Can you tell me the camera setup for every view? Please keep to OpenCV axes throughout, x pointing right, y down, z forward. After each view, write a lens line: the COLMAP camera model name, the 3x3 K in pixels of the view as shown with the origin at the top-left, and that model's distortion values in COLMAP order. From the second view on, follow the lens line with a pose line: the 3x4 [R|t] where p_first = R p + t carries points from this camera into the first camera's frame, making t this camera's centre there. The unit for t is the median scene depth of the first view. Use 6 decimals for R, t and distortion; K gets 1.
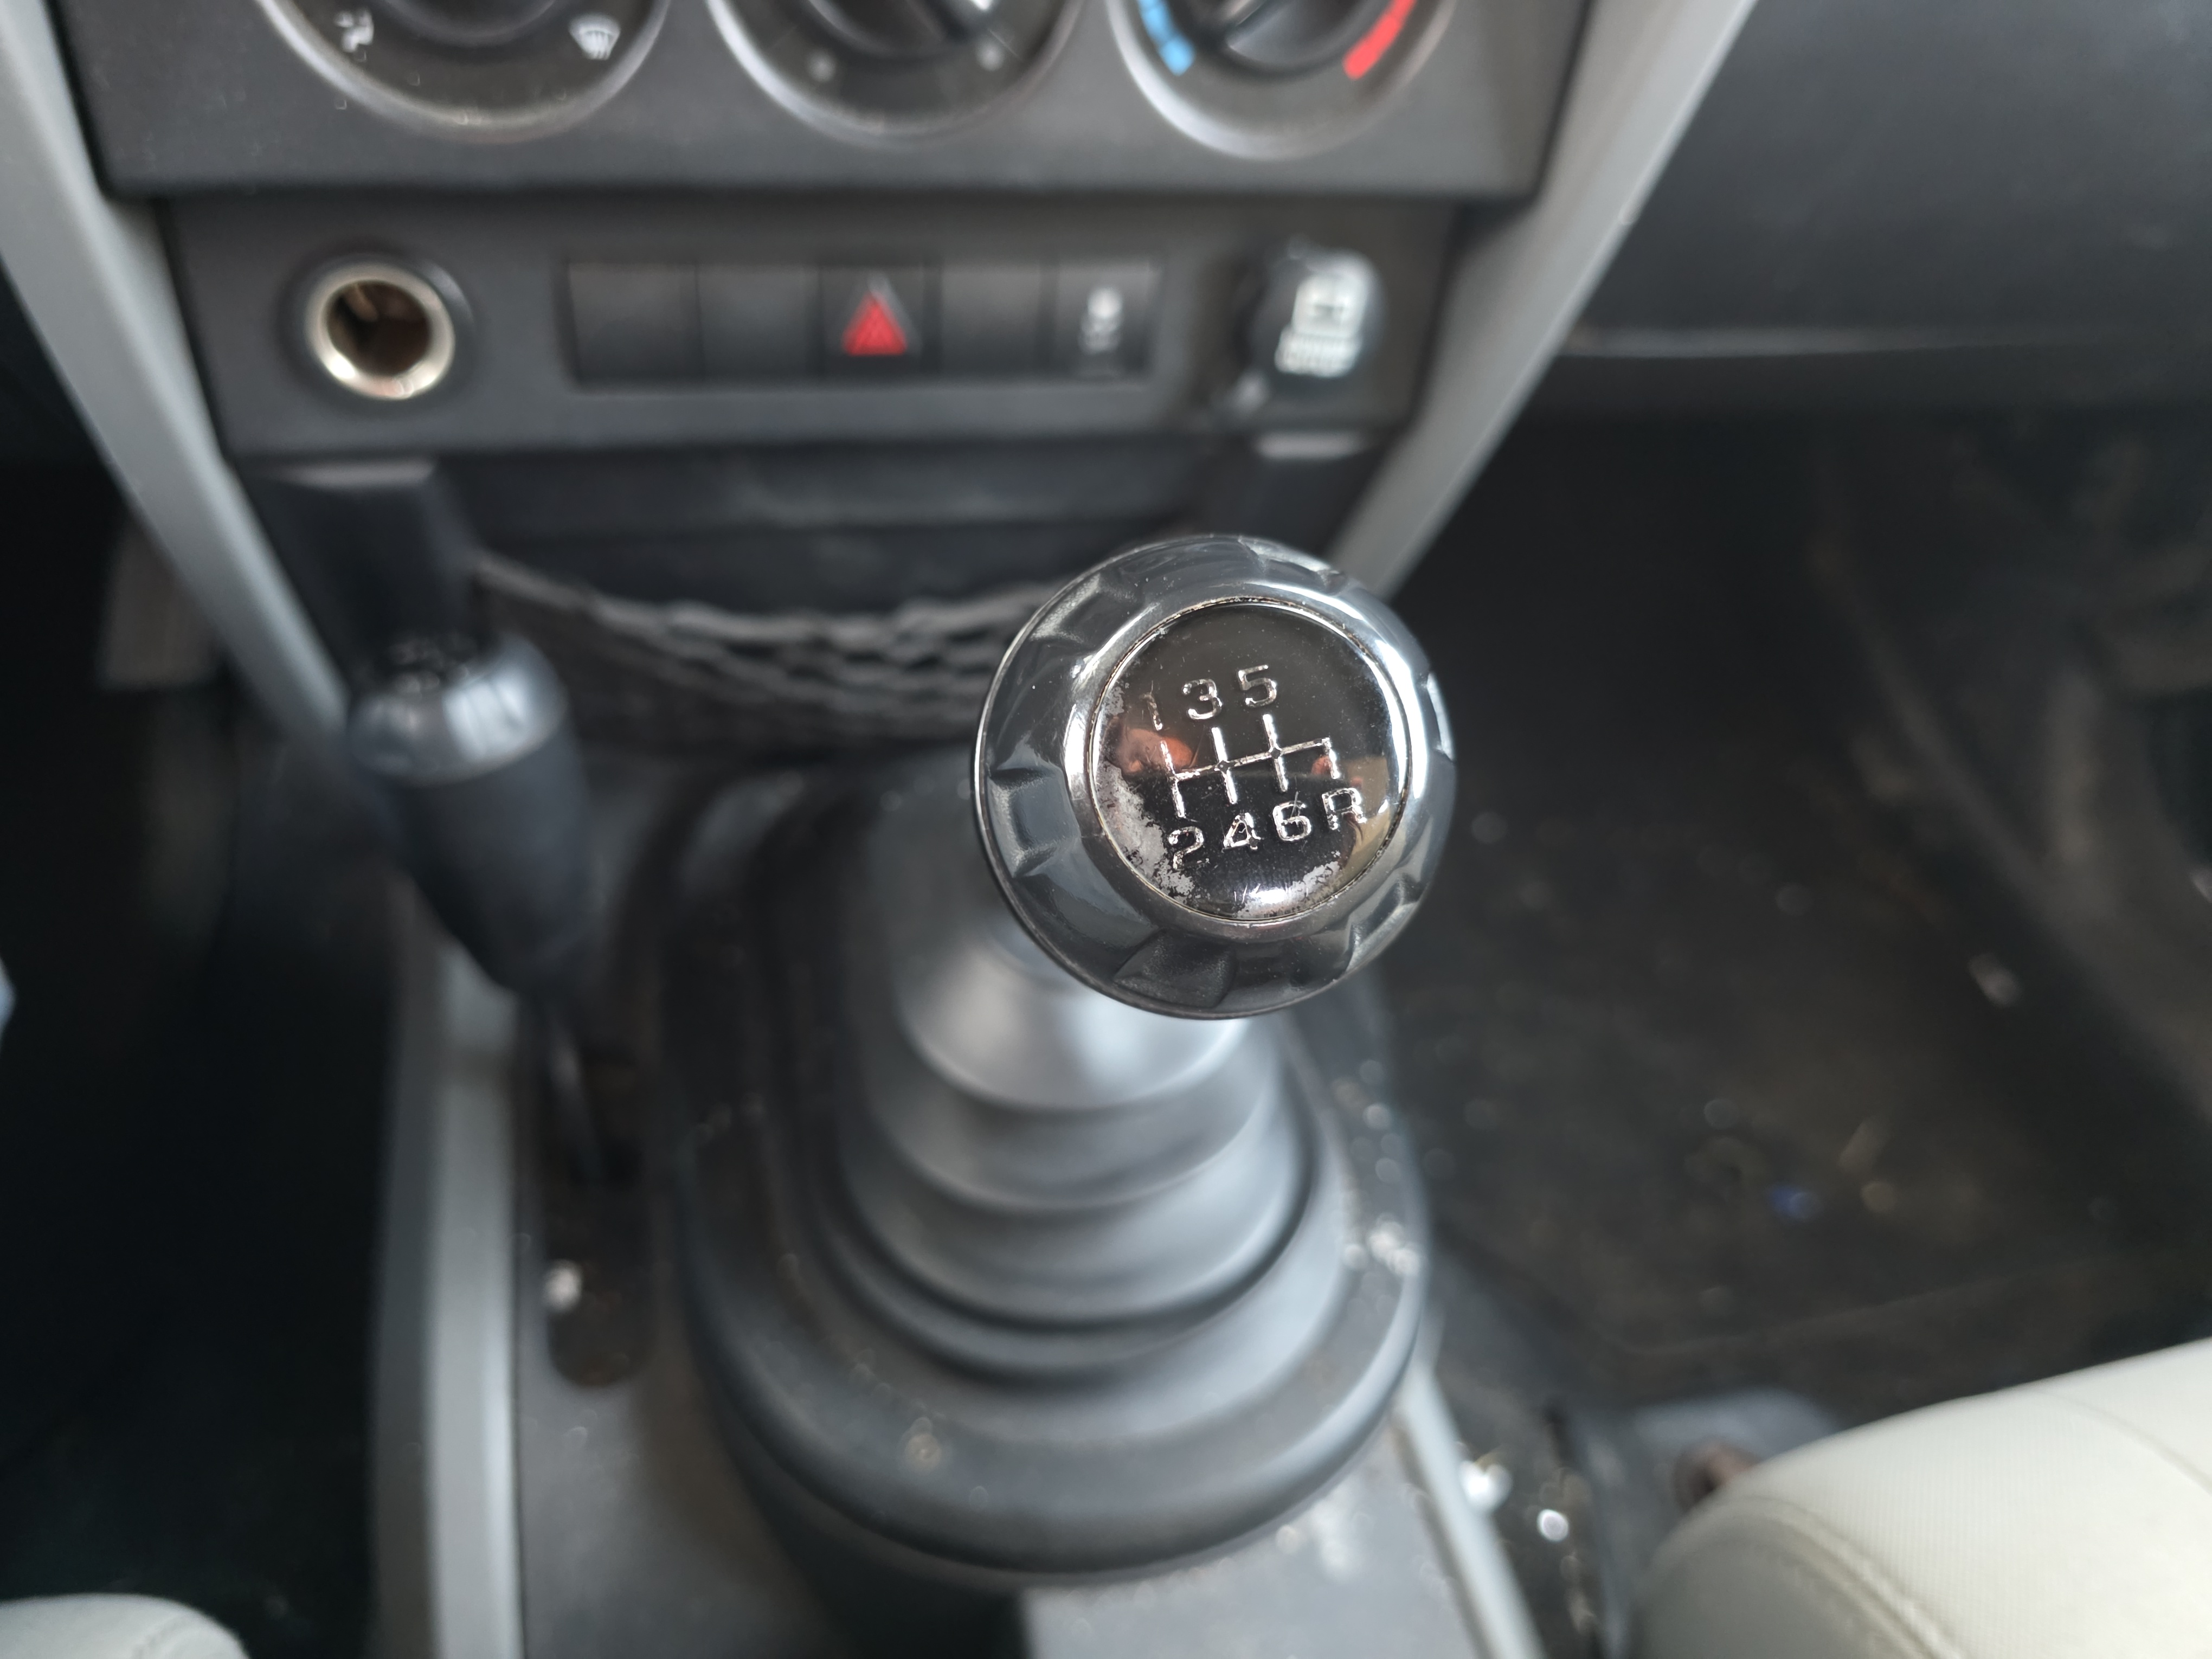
lens RADIAL K [[1825.4, 0, 1083.4], [0, 1825.4, 829.3], [0, 0, 1]] dist [0.169523, -0.212632]
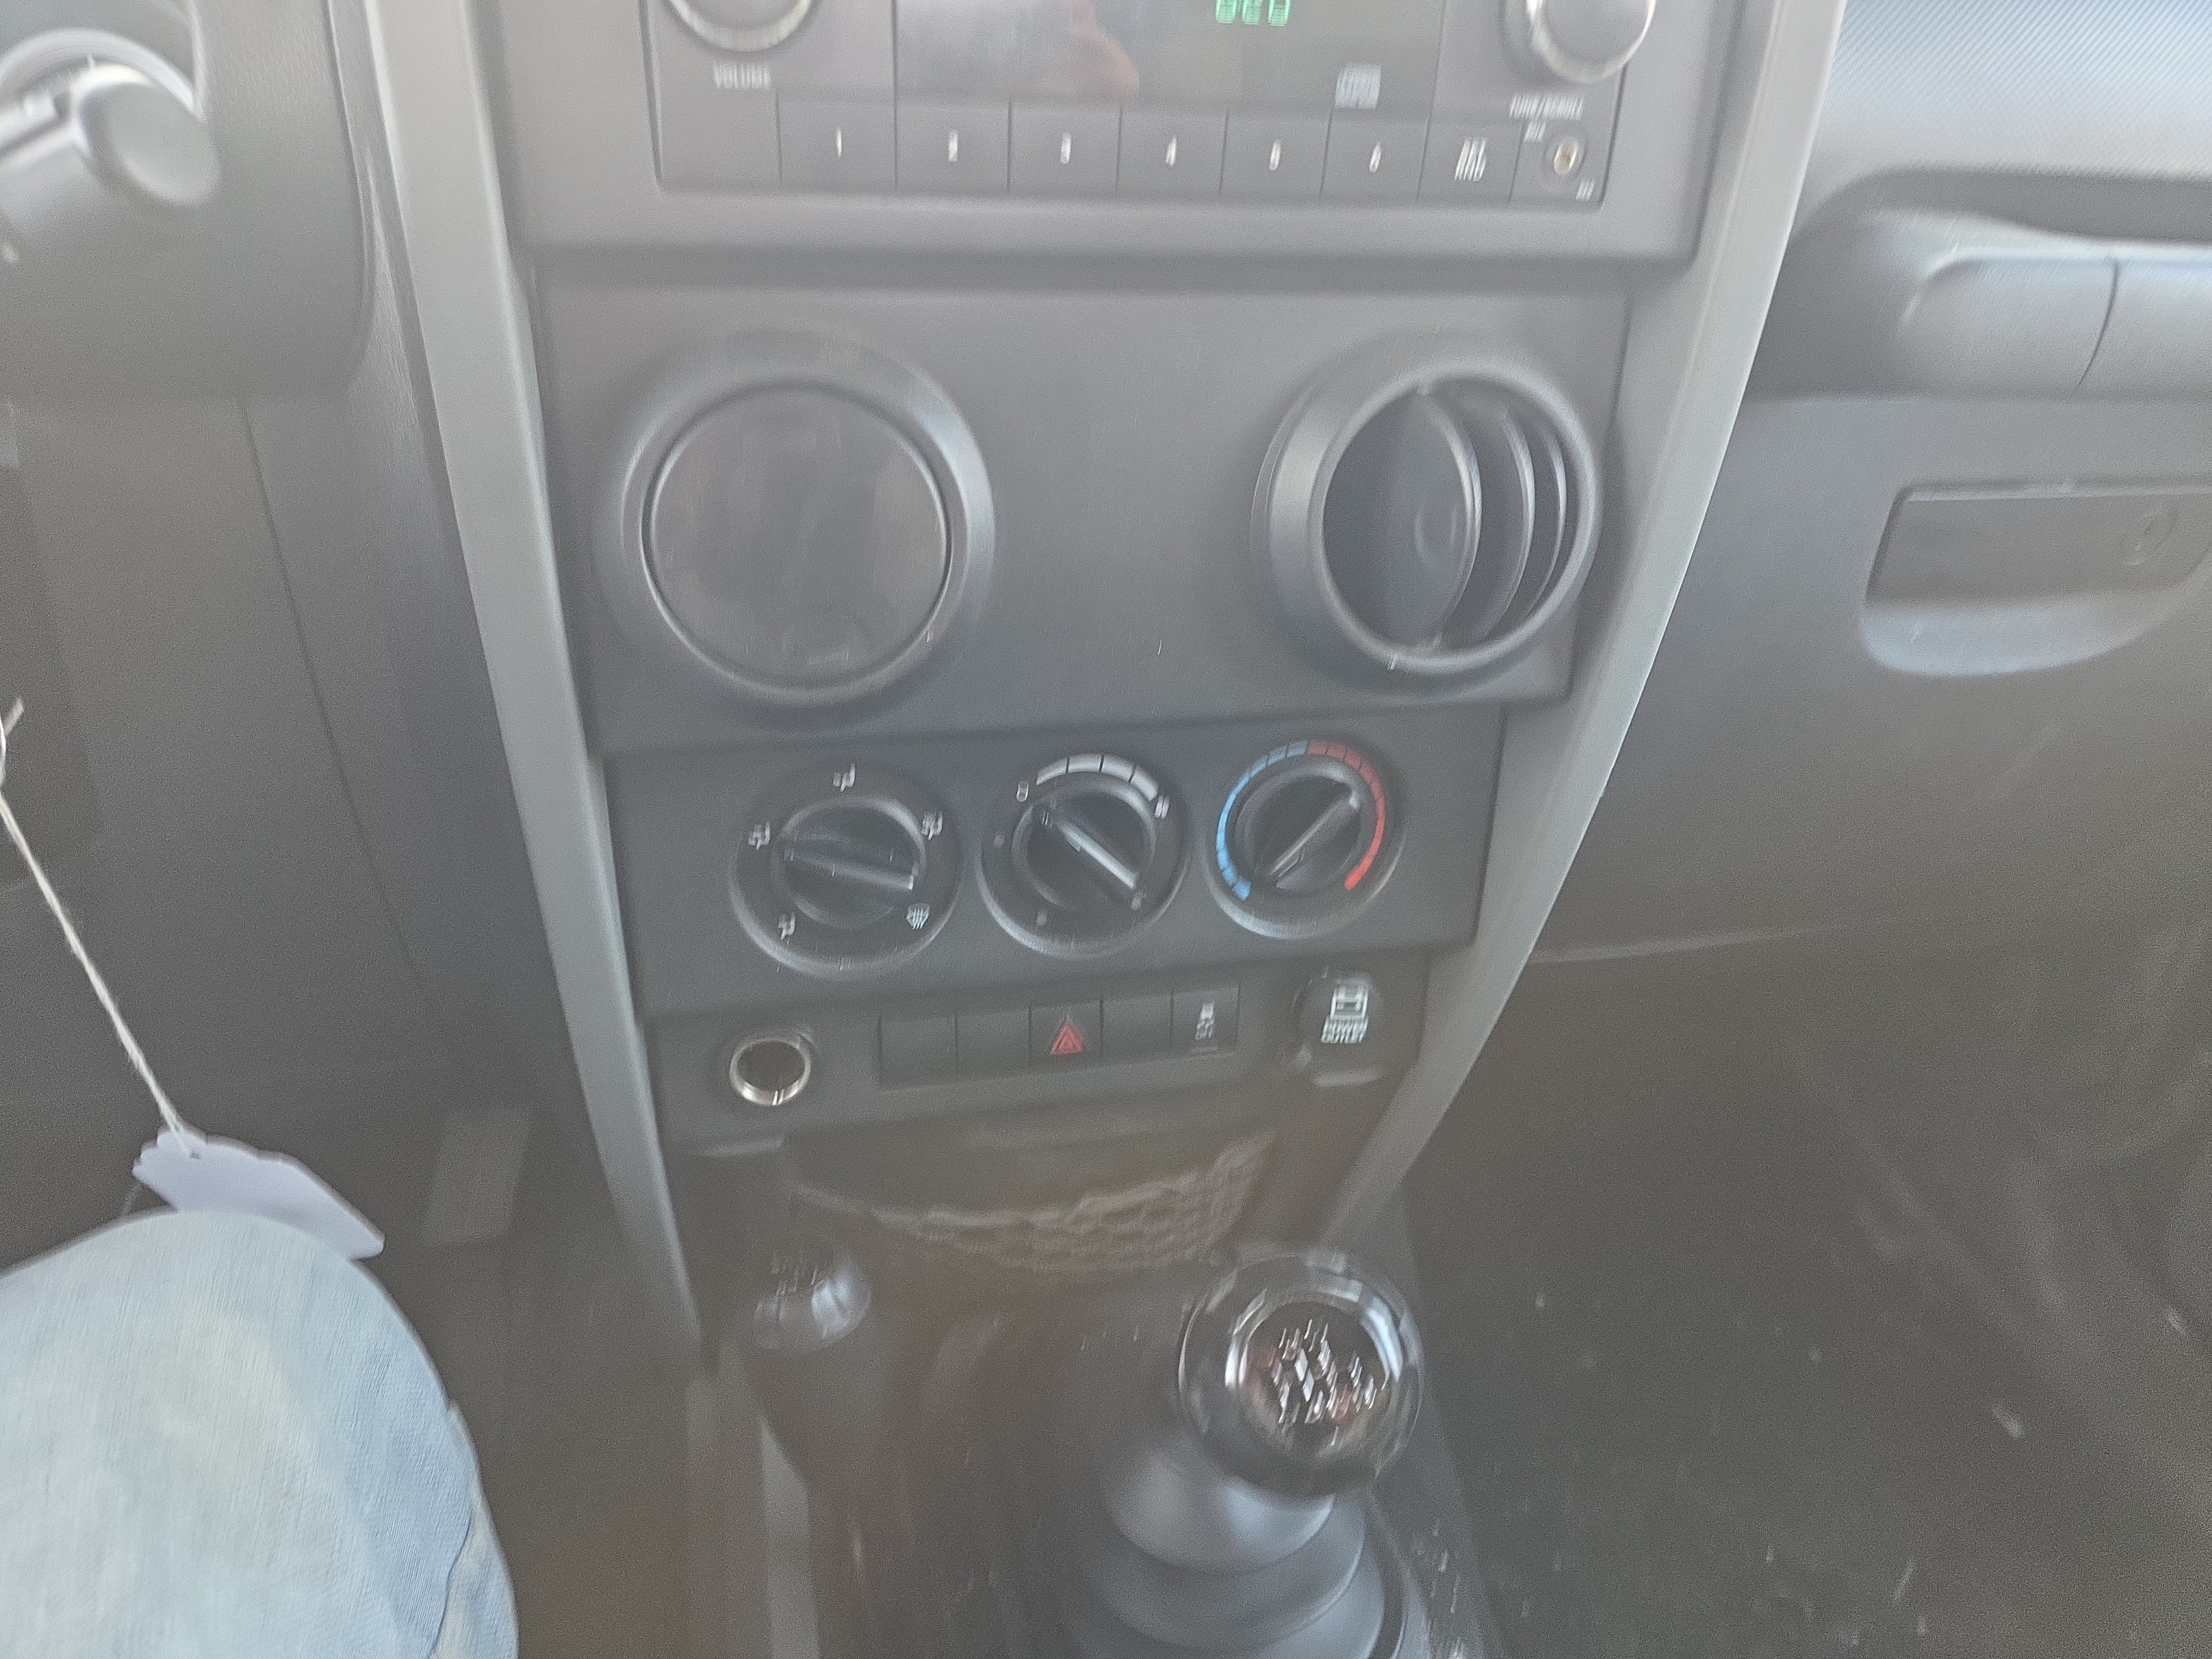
lens RADIAL K [[1825.4, 0, 1083.4], [0, 1825.4, 829.3], [0, 0, 1]] dist [0.169523, -0.212632]
pose [[0.997644, -0.058958, -0.035068, -0.030794], [0.049229, 0.971335, -0.232560, -0.077564], [0.047774, 0.230285, 0.971950, -0.585056]]
